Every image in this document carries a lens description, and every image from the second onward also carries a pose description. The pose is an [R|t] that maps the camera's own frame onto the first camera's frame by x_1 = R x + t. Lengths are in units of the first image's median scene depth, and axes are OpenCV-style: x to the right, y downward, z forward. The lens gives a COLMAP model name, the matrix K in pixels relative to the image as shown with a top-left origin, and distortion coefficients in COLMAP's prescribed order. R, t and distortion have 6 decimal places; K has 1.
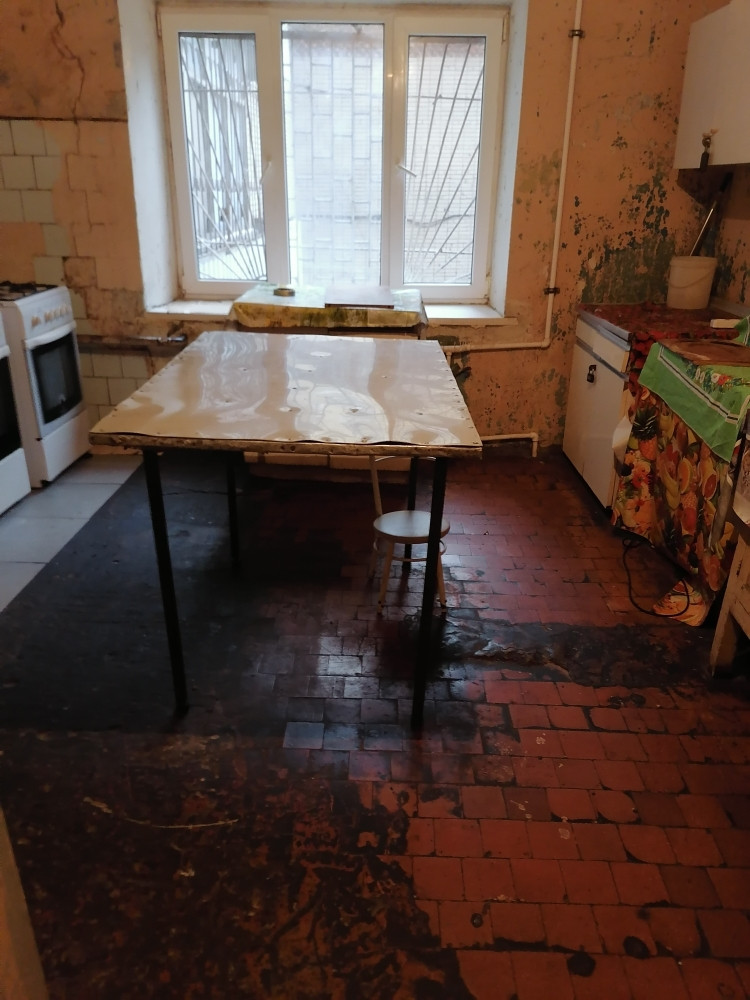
lens RADIAL K [[747.0, 0, 375.0], [0, 747.0, 500.0], [0, 0, 1]] dist [0.106009, -0.125201]
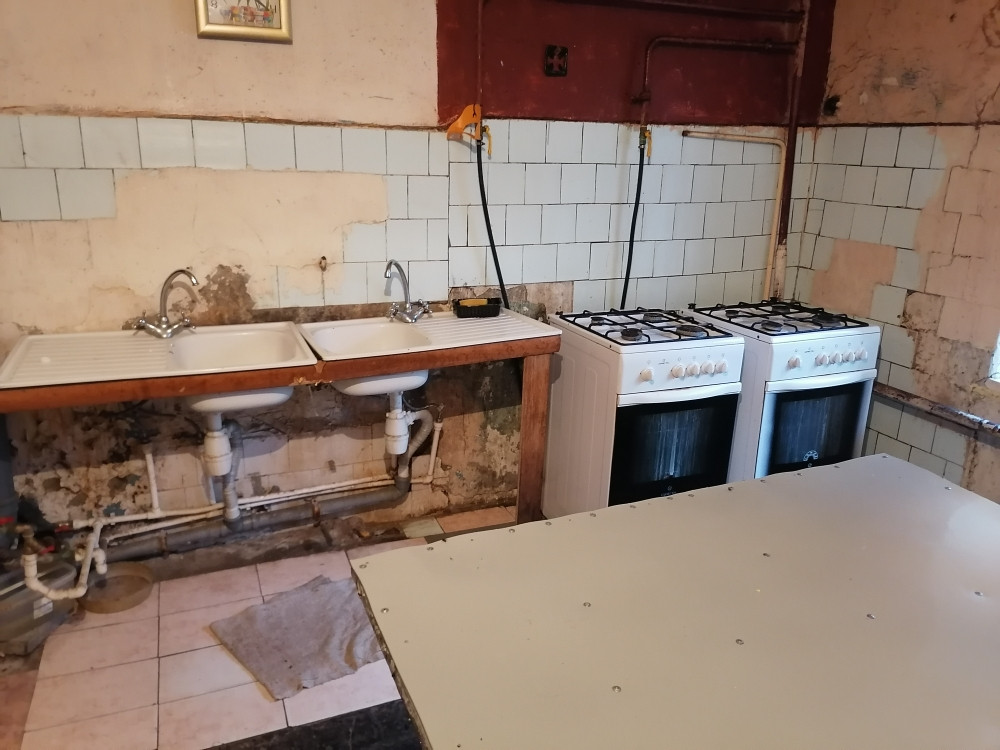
lens RADIAL K [[747.0, 0, 500.0], [0, 747.0, 375.0], [0, 0, 1]] dist [0.106009, -0.125201]
pose [[0.419008, 0.258546, -0.870394, 0.122707], [-0.364486, 0.925871, 0.099561, -0.167910], [0.831614, 0.275529, 0.482184, 0.305890]]
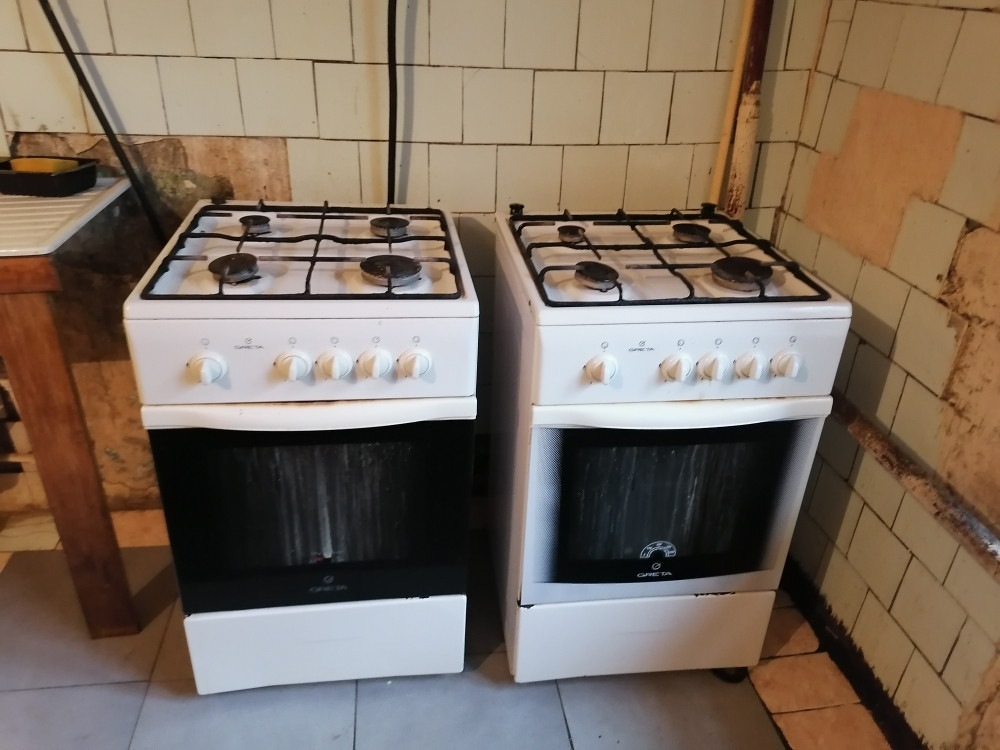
lens RADIAL K [[747.0, 0, 500.0], [0, 747.0, 375.0], [0, 0, 1]] dist [0.106009, -0.125201]
pose [[0.167319, 0.461793, -0.871063, -0.126269], [-0.417406, 0.833608, 0.361759, -0.306429], [0.893183, 0.303058, 0.332233, 0.748941]]
